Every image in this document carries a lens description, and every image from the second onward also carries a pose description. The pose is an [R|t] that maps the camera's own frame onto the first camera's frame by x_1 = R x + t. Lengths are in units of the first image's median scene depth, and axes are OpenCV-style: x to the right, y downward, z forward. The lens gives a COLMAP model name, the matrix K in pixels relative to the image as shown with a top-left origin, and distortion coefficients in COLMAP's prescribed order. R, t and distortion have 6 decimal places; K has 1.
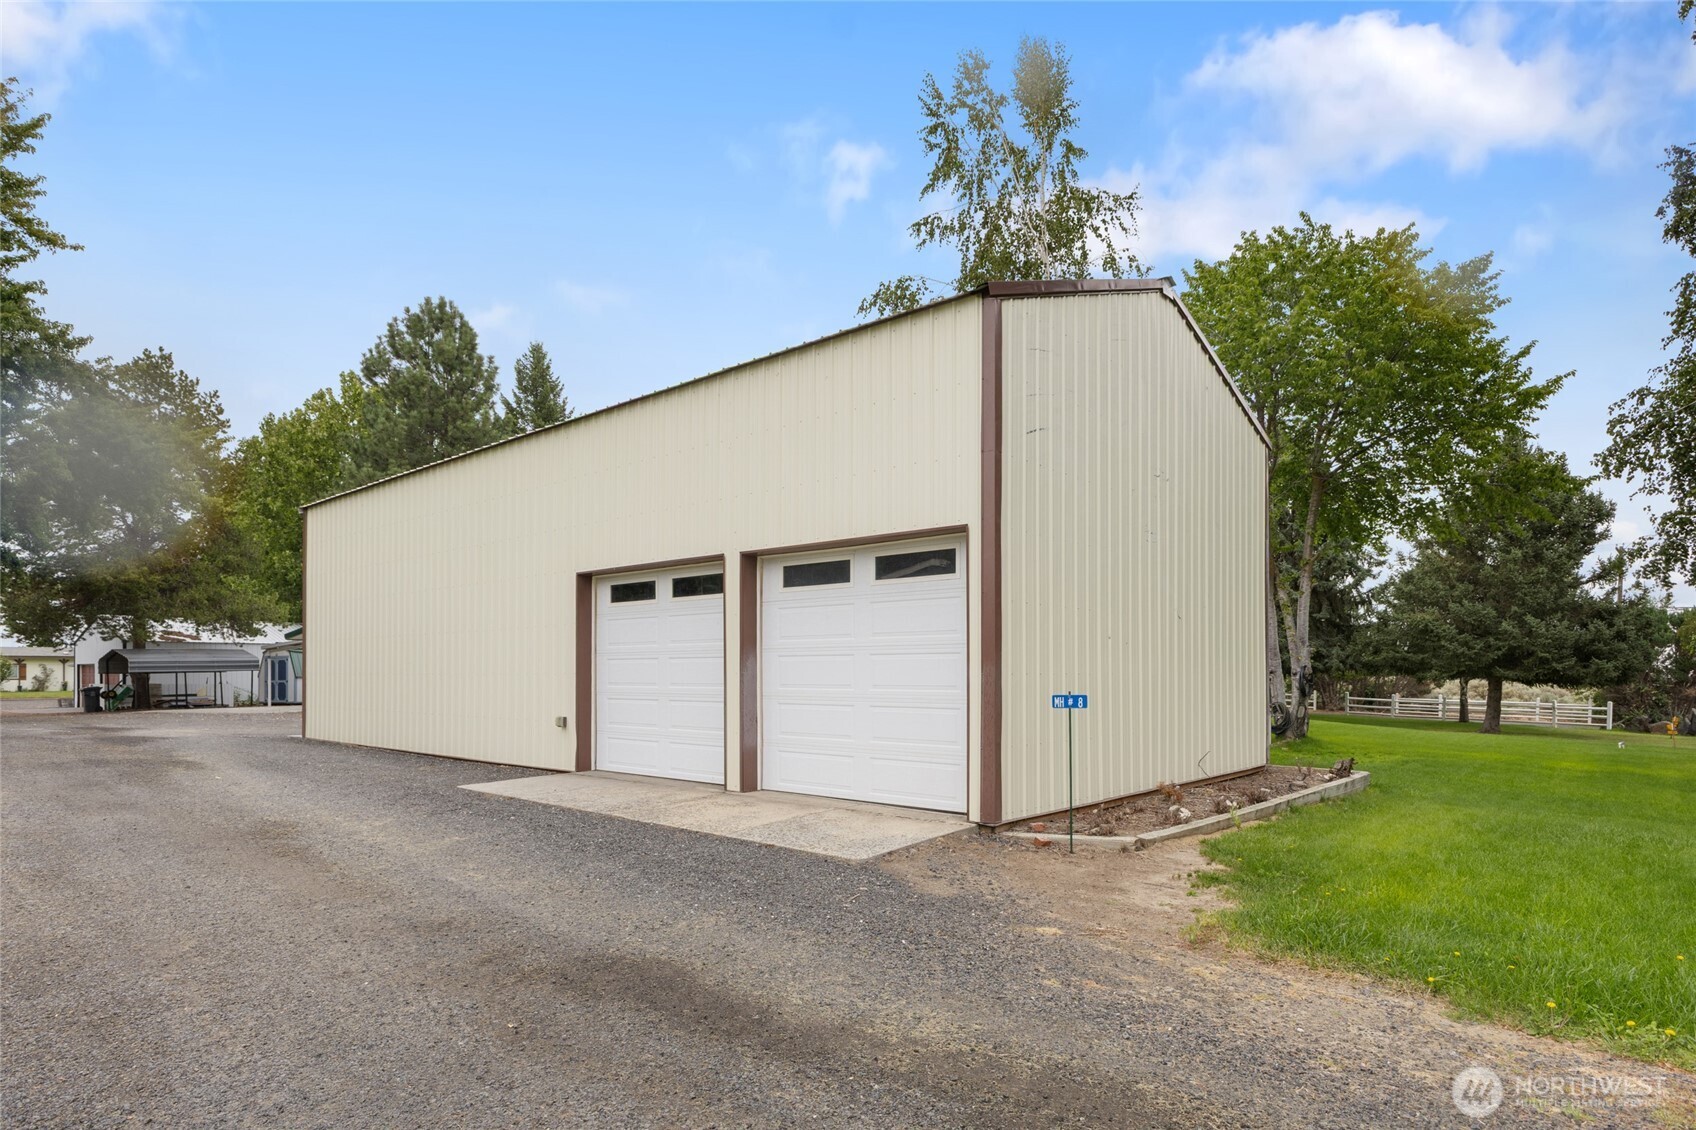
lens RADIAL K [[929.2, 0, 846.3], [0, 929.2, 679.0], [0, 0, 1]] dist [0.001946, 0.000045]
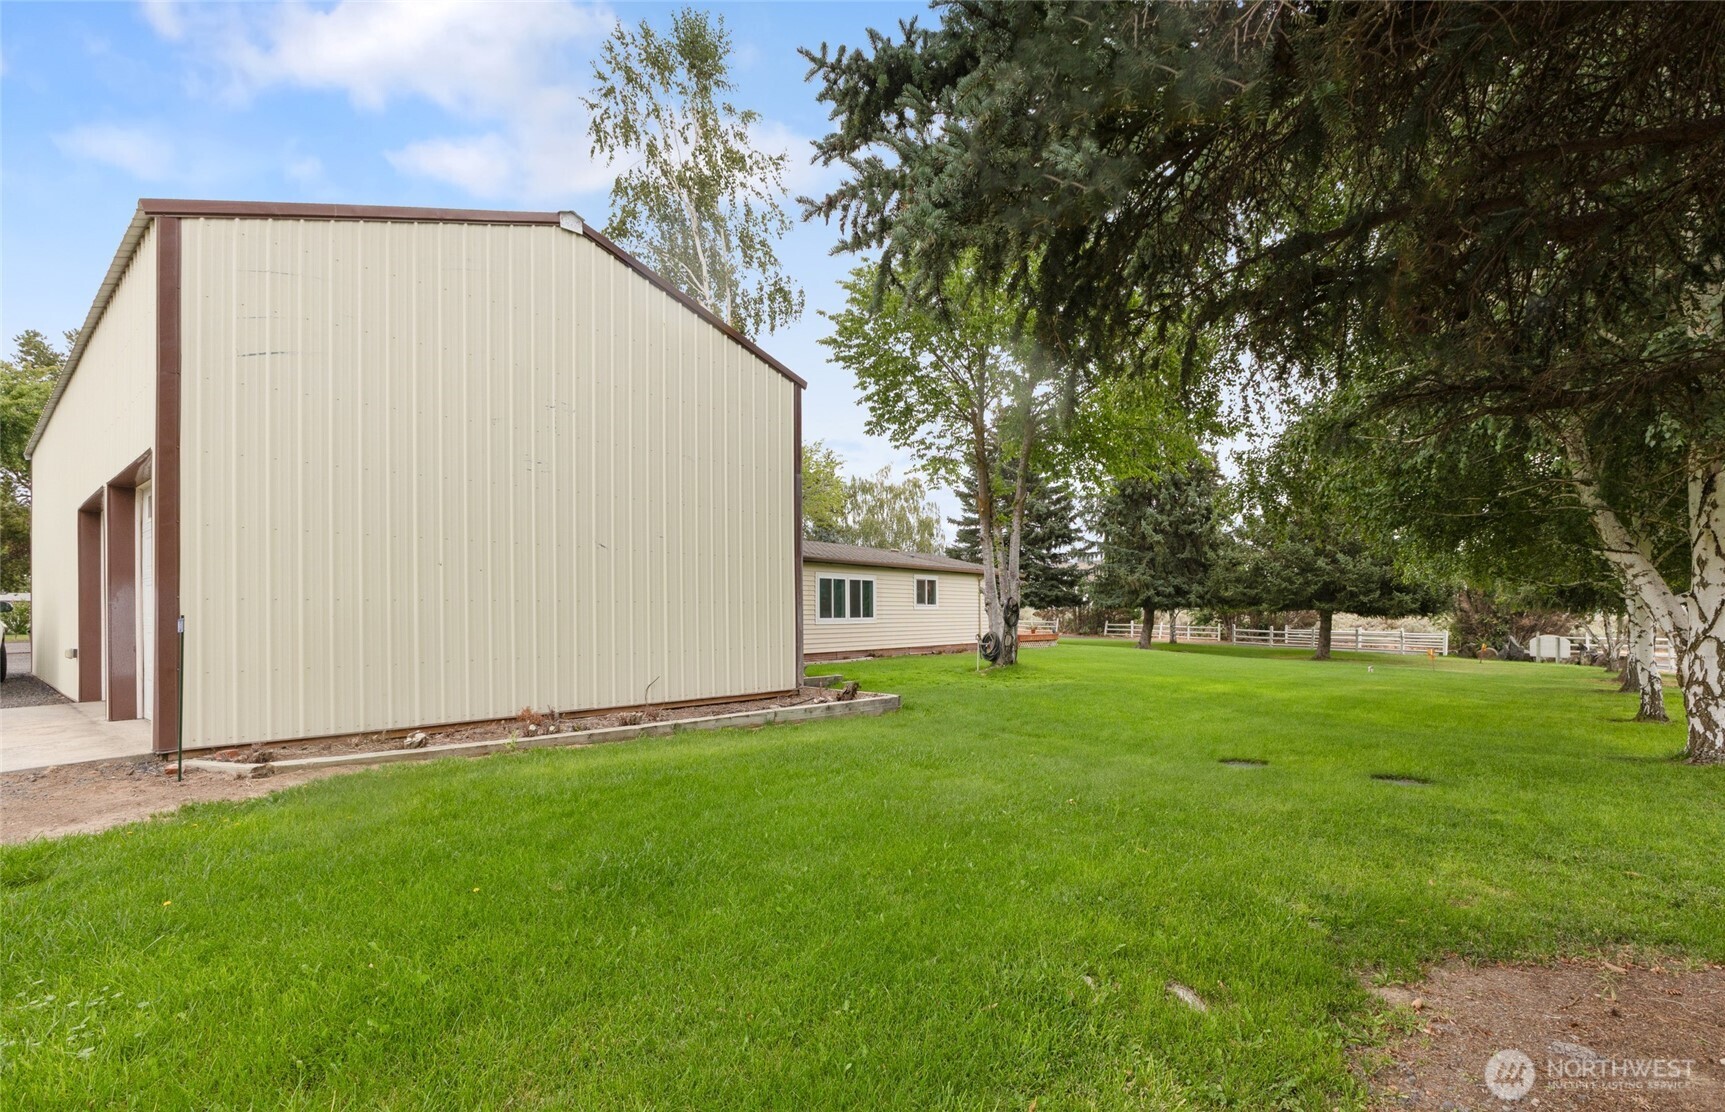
lens RADIAL K [[850.3, 0, 861.3], [0, 850.3, 610.1], [0, 0, 1]] dist [-0.002472, -0.000539]
pose [[0.998693, -0.008947, 0.050323, 0.107359], [0.009385, 0.999920, -0.008490, 0.002828], [-0.050243, 0.008951, 0.998697, 0.008689]]
